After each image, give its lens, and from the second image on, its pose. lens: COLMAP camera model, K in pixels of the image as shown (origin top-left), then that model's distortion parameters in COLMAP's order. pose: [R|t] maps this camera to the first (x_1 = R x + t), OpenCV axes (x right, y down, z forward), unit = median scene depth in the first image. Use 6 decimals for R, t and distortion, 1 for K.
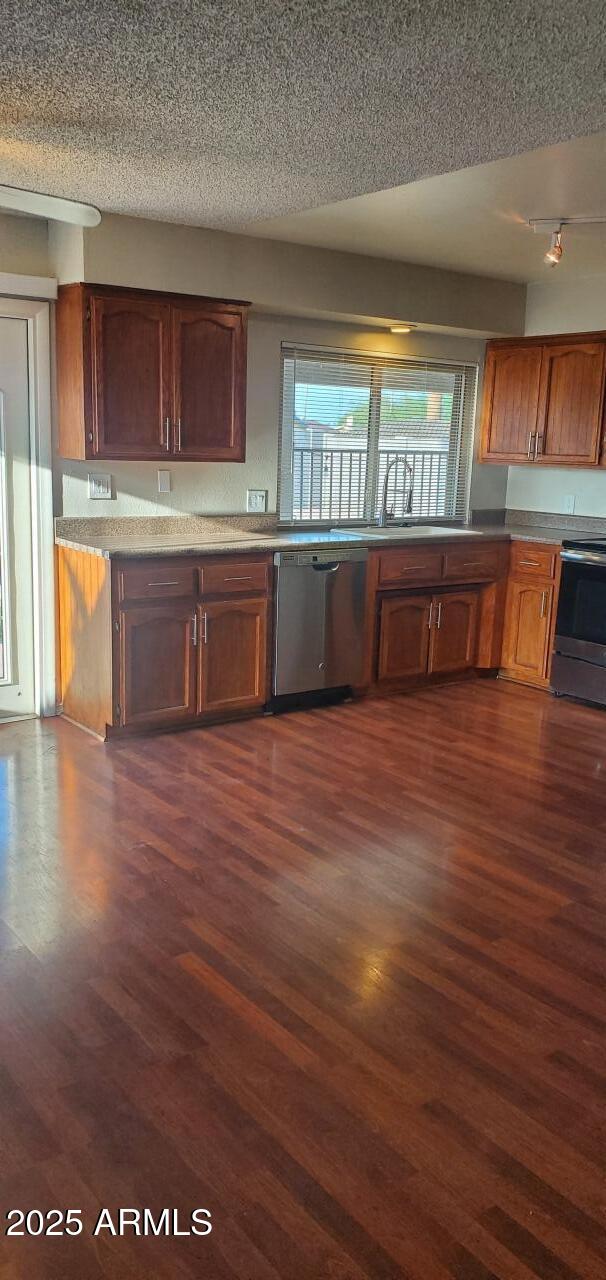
lens RADIAL K [[1012.6, 0, 284.0], [0, 1012.6, 630.0], [0, 0, 1]] dist [0.110496, -0.219770]
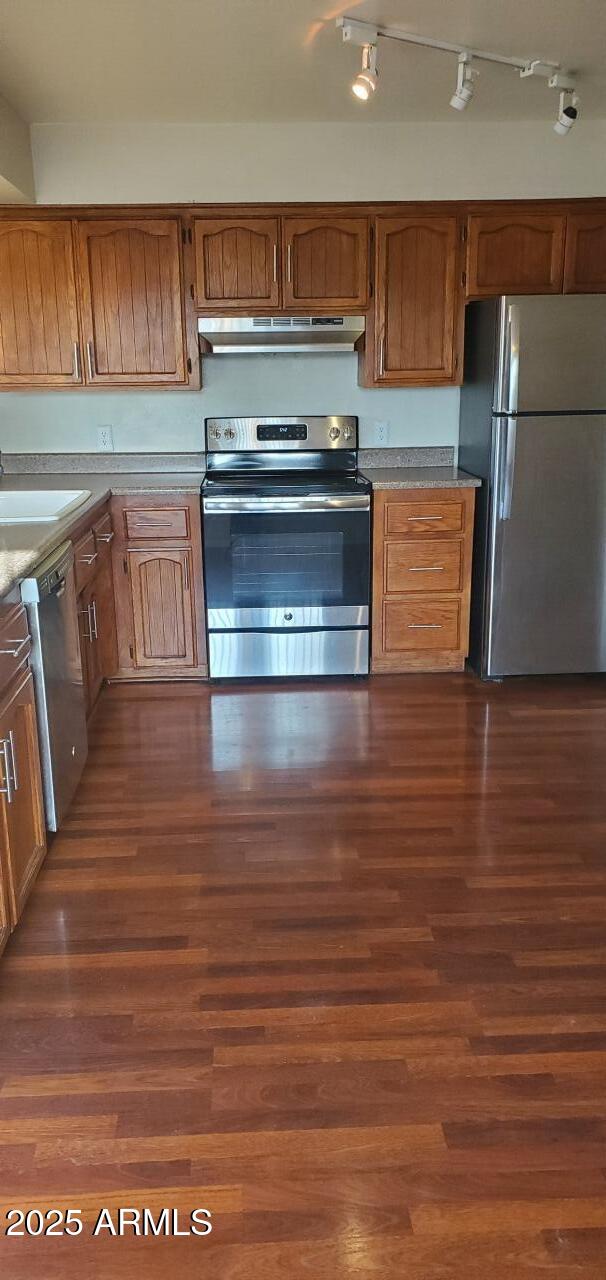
lens RADIAL K [[1012.6, 0, 284.0], [0, 1012.6, 630.0], [0, 0, 1]] dist [0.110496, -0.219770]
pose [[0.547323, -0.253417, 0.797632, -0.409989], [0.189079, 0.965856, 0.177121, -0.134431], [-0.815283, 0.053873, 0.576551, 0.648101]]
